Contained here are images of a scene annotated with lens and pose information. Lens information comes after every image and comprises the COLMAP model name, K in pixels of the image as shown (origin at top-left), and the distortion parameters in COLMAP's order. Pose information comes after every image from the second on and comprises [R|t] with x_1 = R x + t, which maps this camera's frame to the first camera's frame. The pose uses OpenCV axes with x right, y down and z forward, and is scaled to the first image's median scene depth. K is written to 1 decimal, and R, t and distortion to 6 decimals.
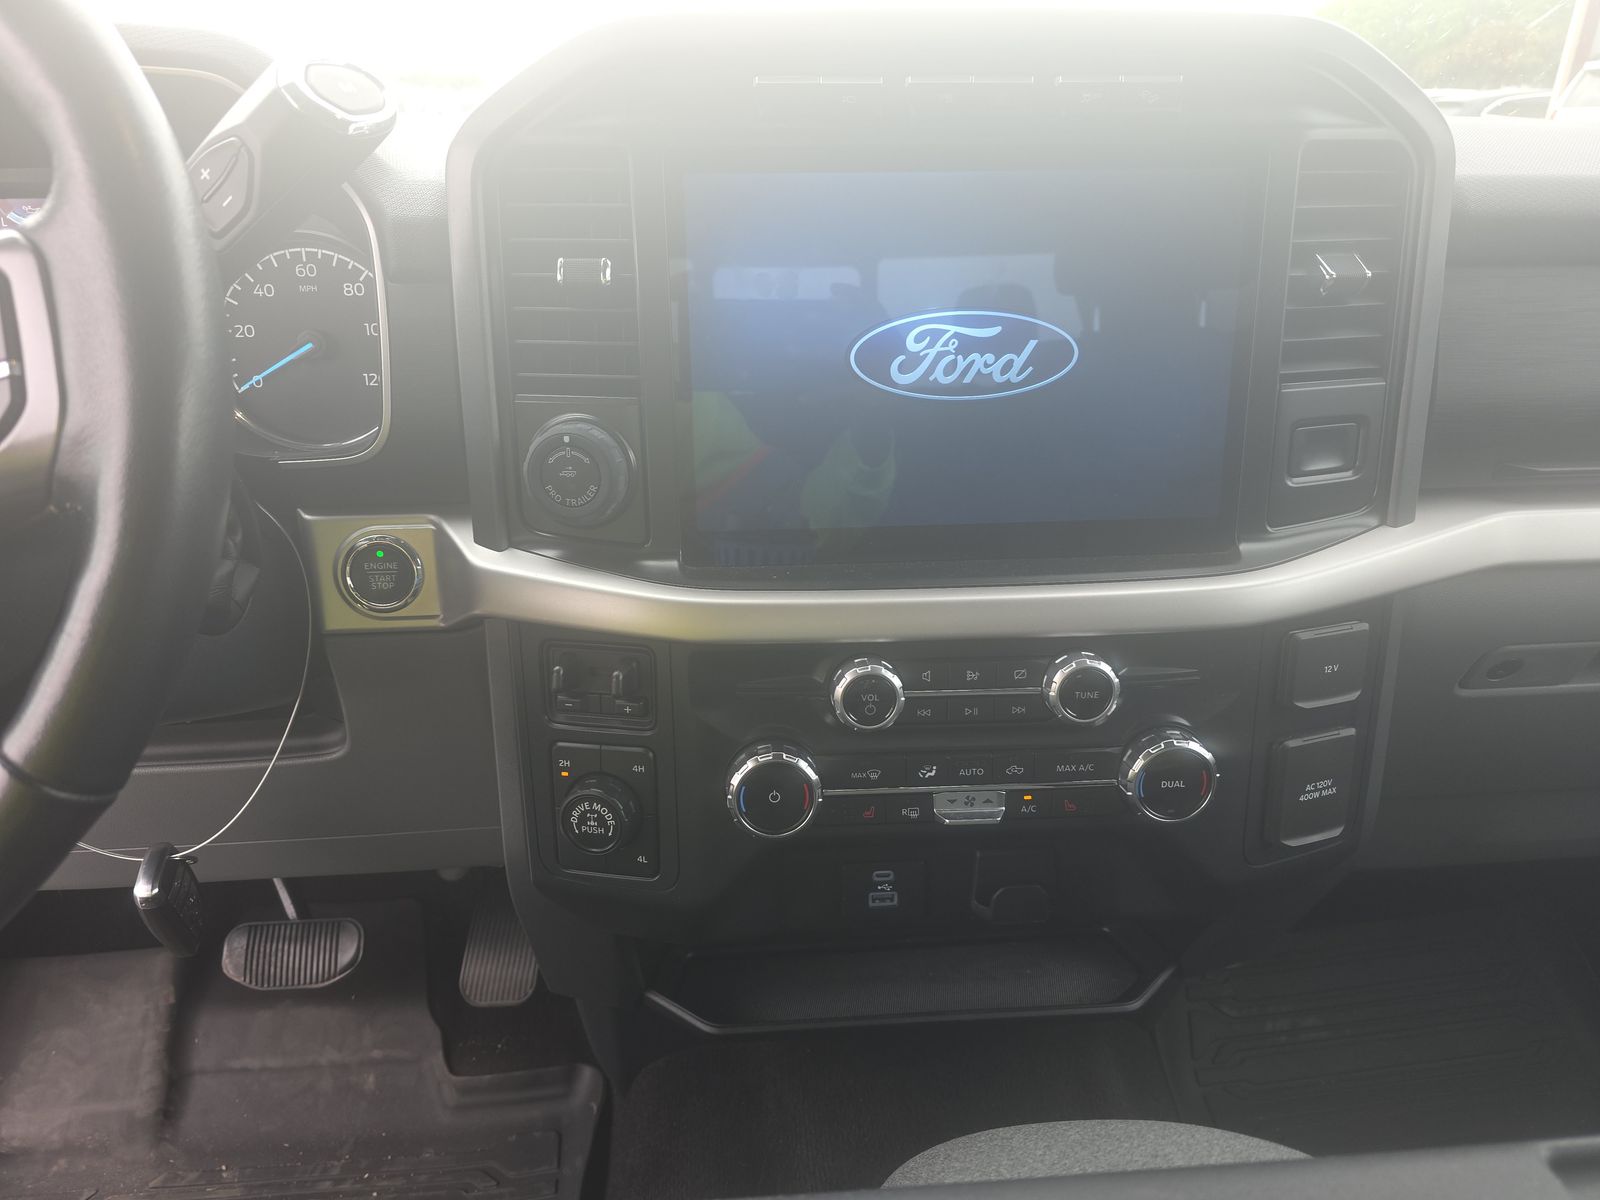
lens RADIAL K [[1070.4, 0, 806.5], [0, 1070.4, 603.7], [0, 0, 1]] dist [0.020578, -0.017285]
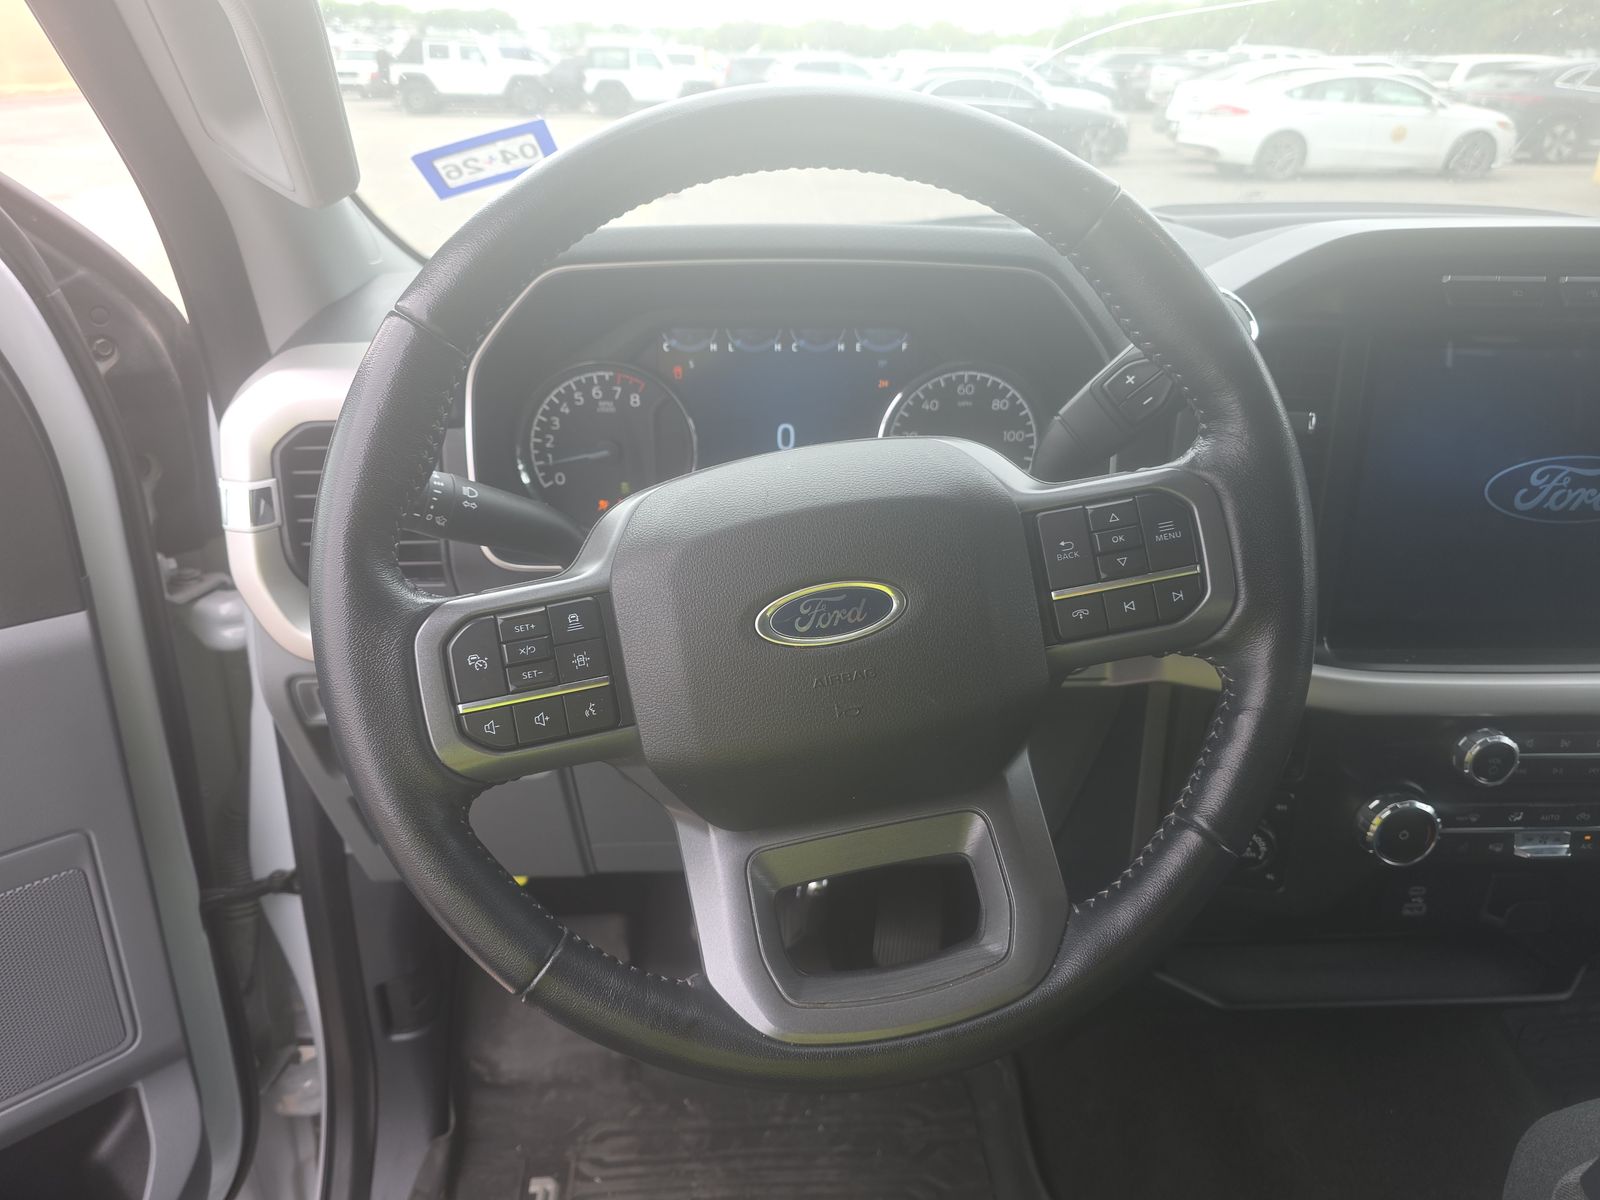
lens RADIAL K [[1070.4, 0, 794.3], [0, 1070.4, 602.5], [0, 0, 1]] dist [0.020578, -0.017285]
pose [[0.999594, 0.024279, -0.014919, -0.715723], [-0.023713, 0.999034, 0.036998, -0.120087], [0.015802, -0.036629, 0.999204, -0.267657]]
